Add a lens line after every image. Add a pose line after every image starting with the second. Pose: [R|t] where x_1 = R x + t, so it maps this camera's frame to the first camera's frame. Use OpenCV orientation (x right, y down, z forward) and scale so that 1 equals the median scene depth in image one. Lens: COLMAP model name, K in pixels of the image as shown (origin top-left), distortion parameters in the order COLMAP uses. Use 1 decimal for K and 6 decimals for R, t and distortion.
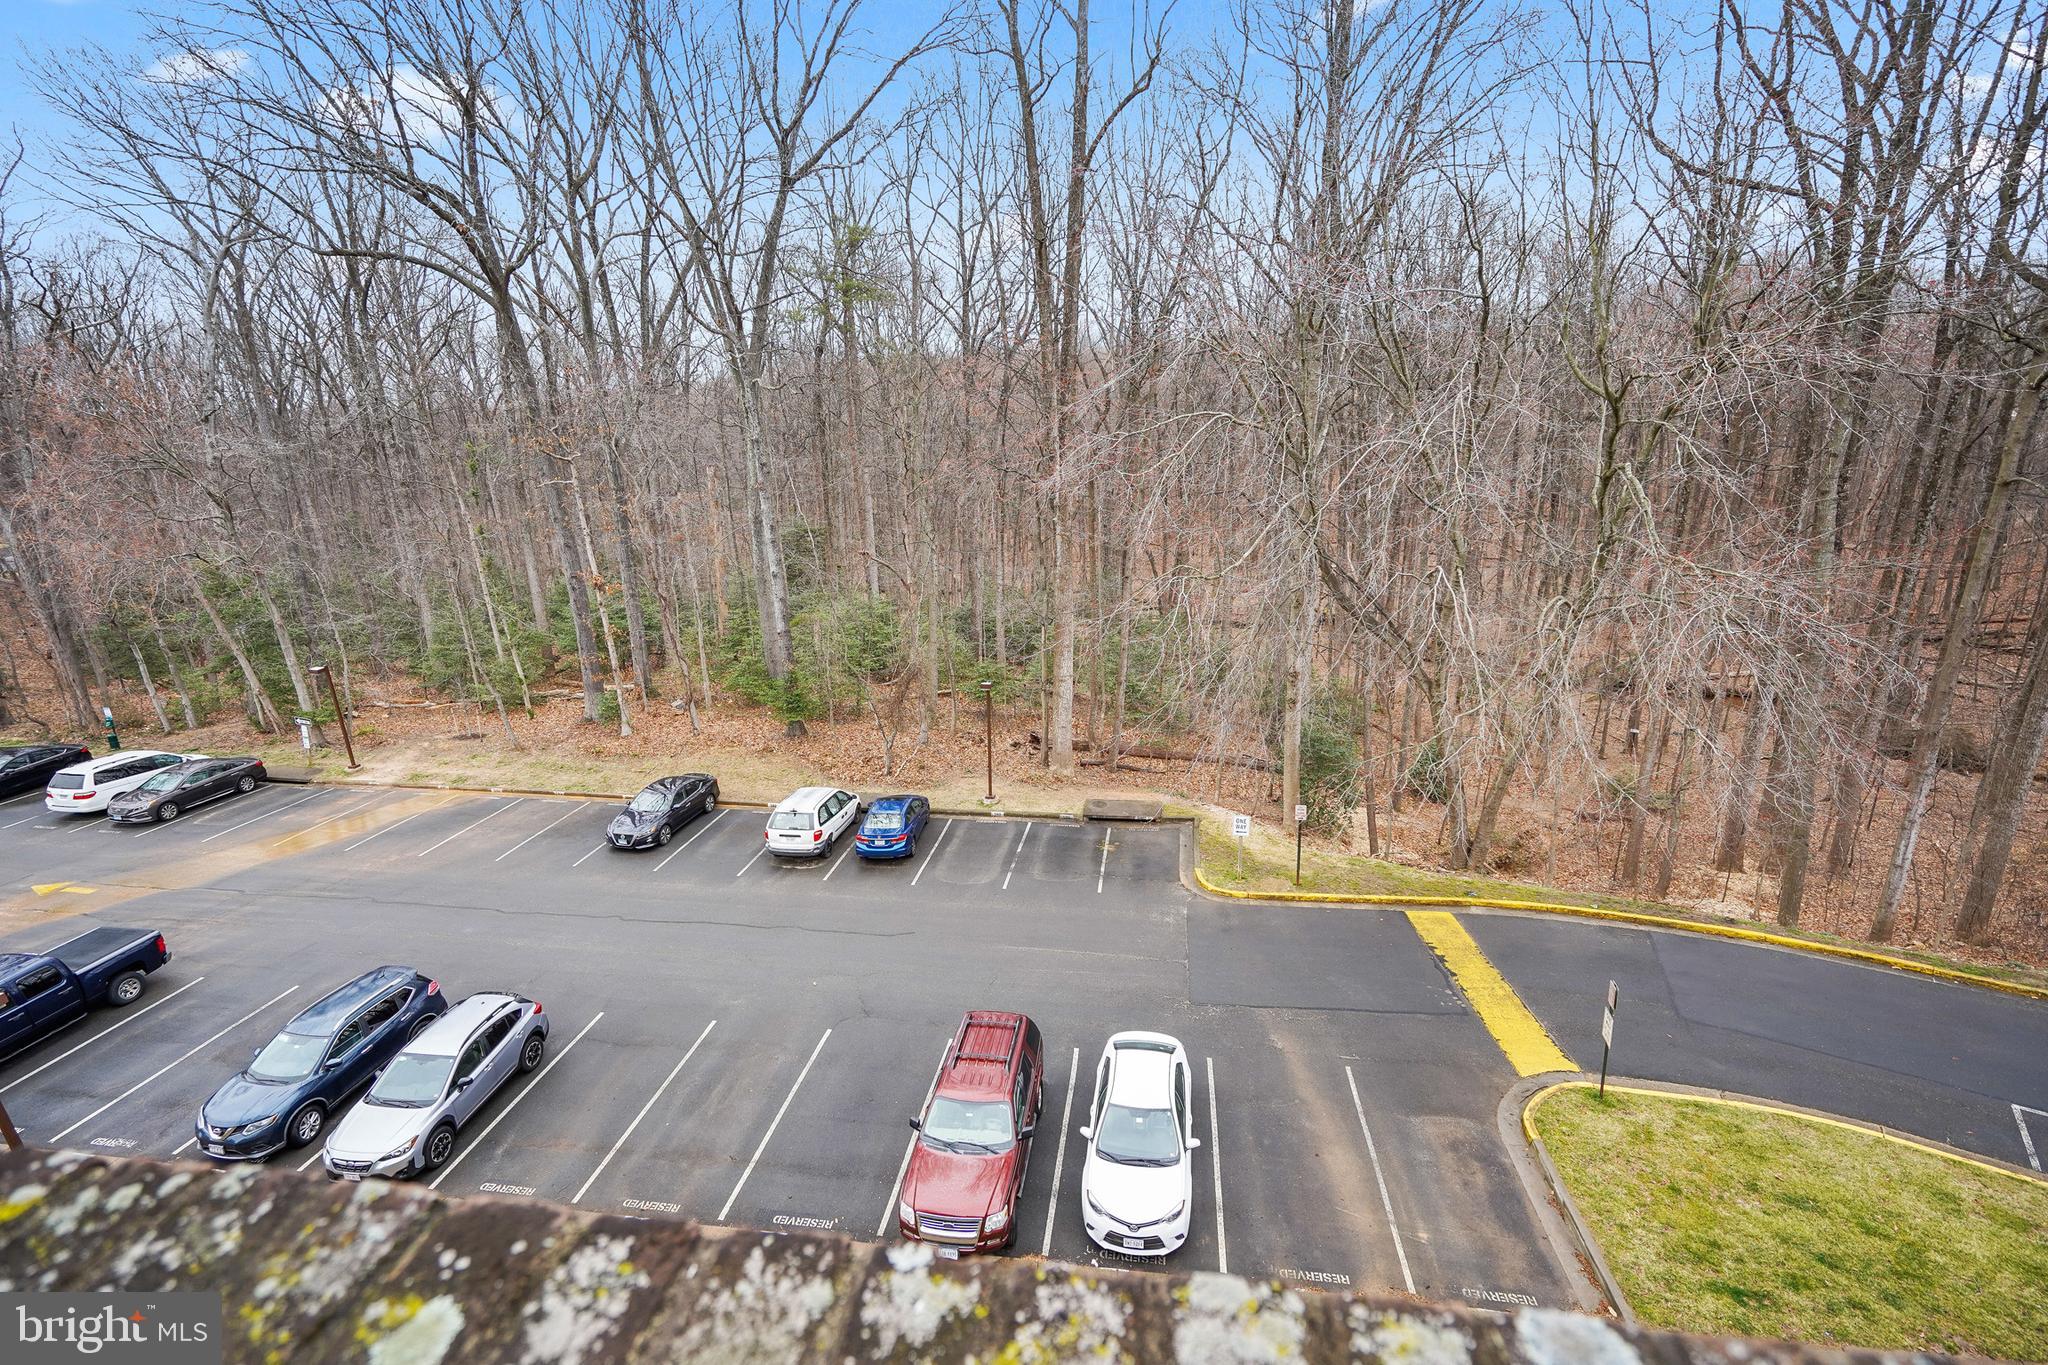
lens RADIAL K [[951.6, 0, 1025.9], [0, 951.6, 679.9], [0, 0, 1]] dist [-0.004625, 0.003183]
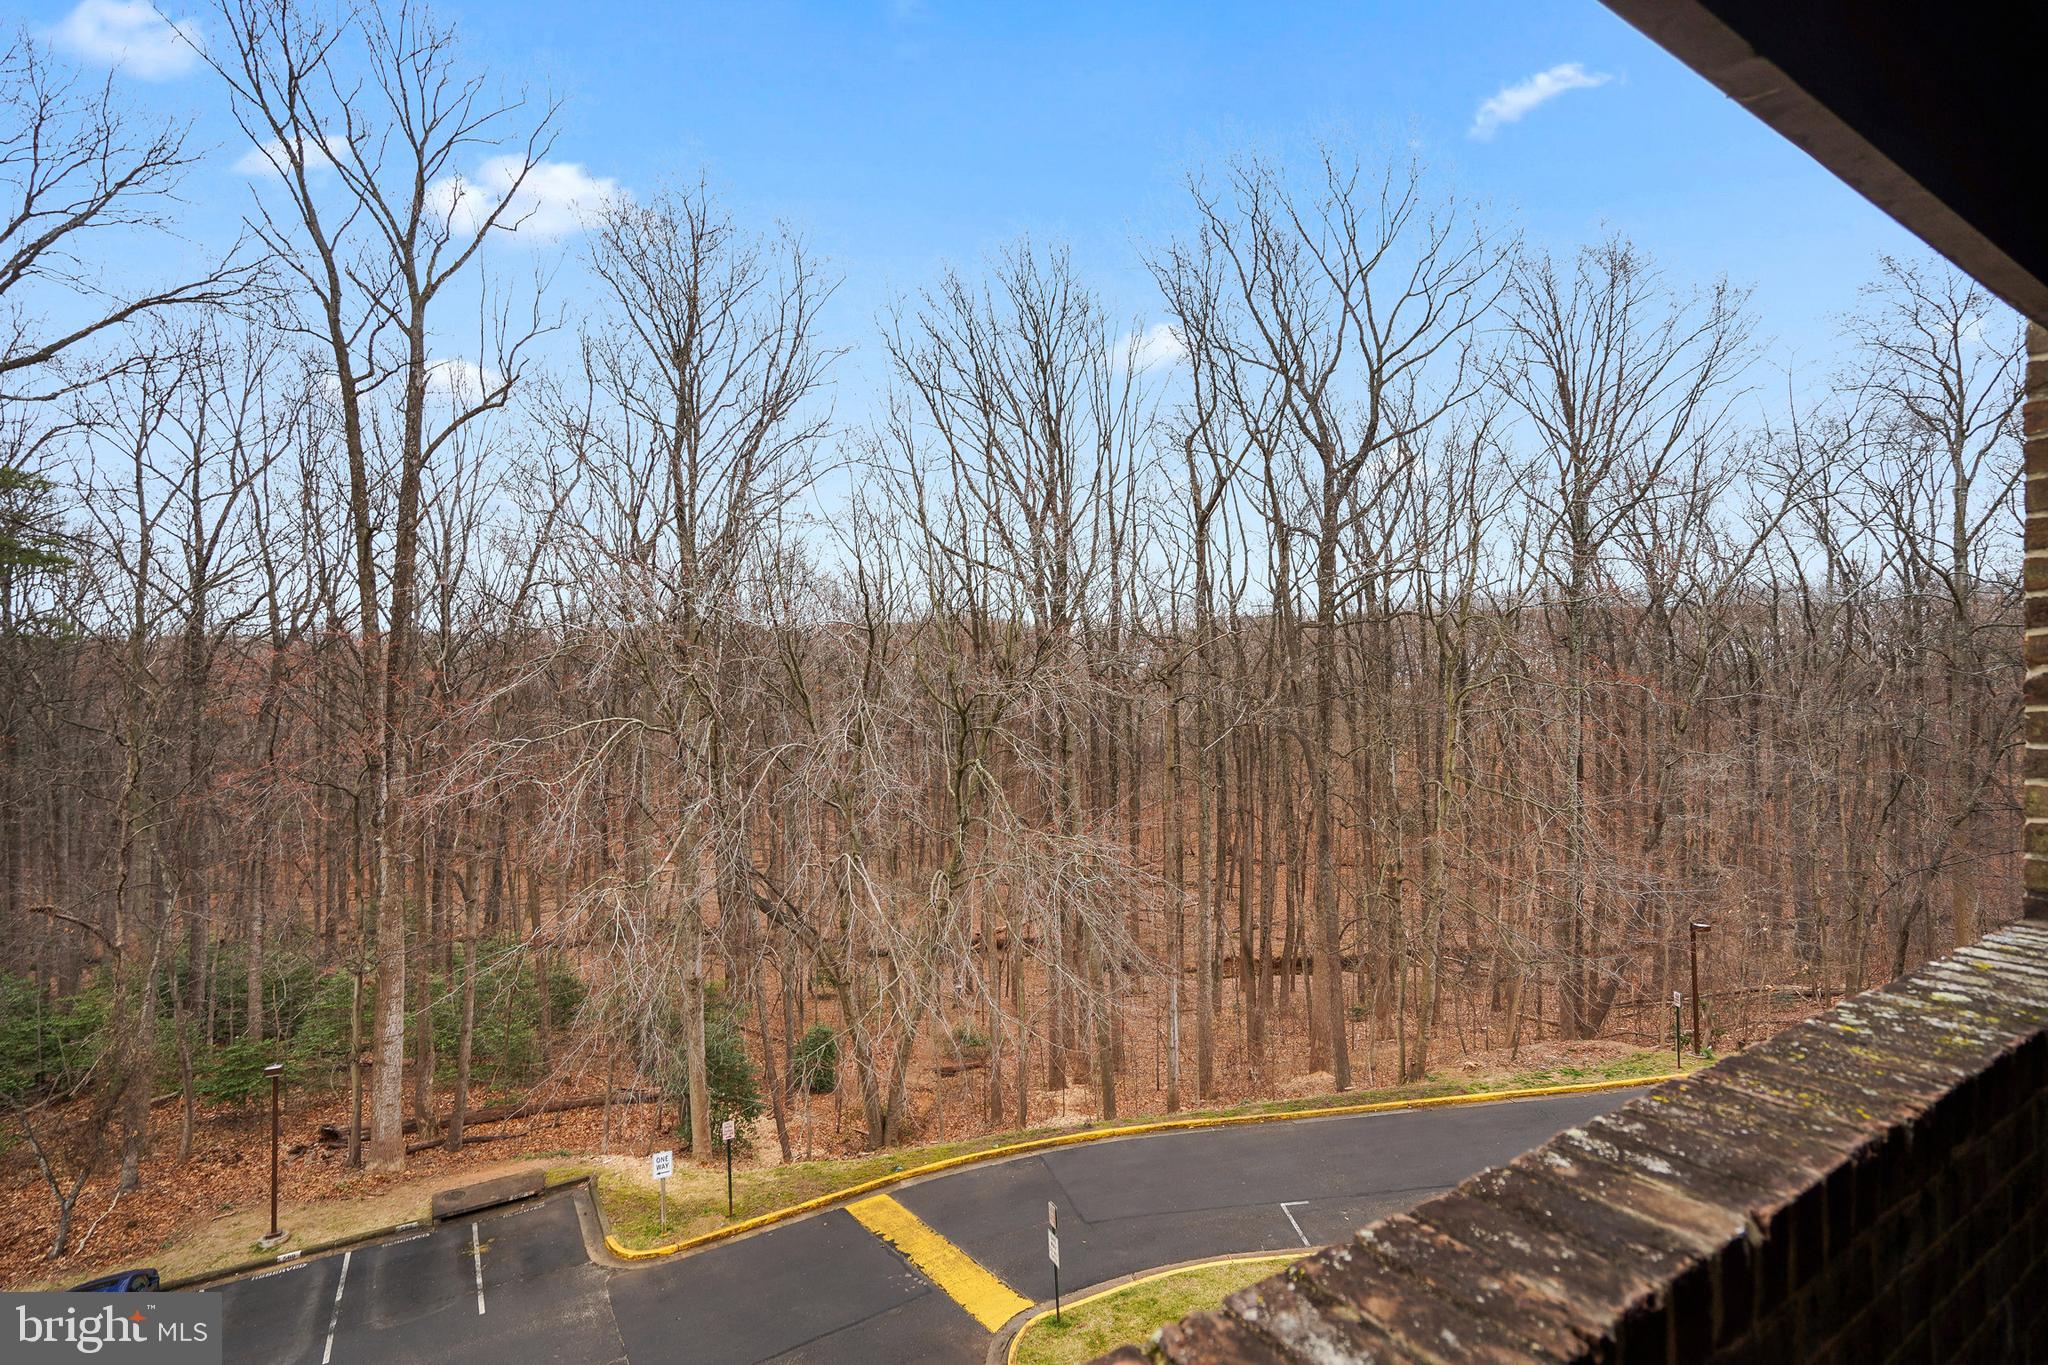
lens RADIAL K [[951.6, 0, 1028.8], [0, 951.6, 680.4], [0, 0, 1]] dist [-0.004625, 0.003183]
pose [[0.746970, 0.042169, 0.663519, -0.118249], [0.167365, 0.953922, -0.249040, -0.000810], [-0.643447, 0.297076, 0.705494, 0.015110]]
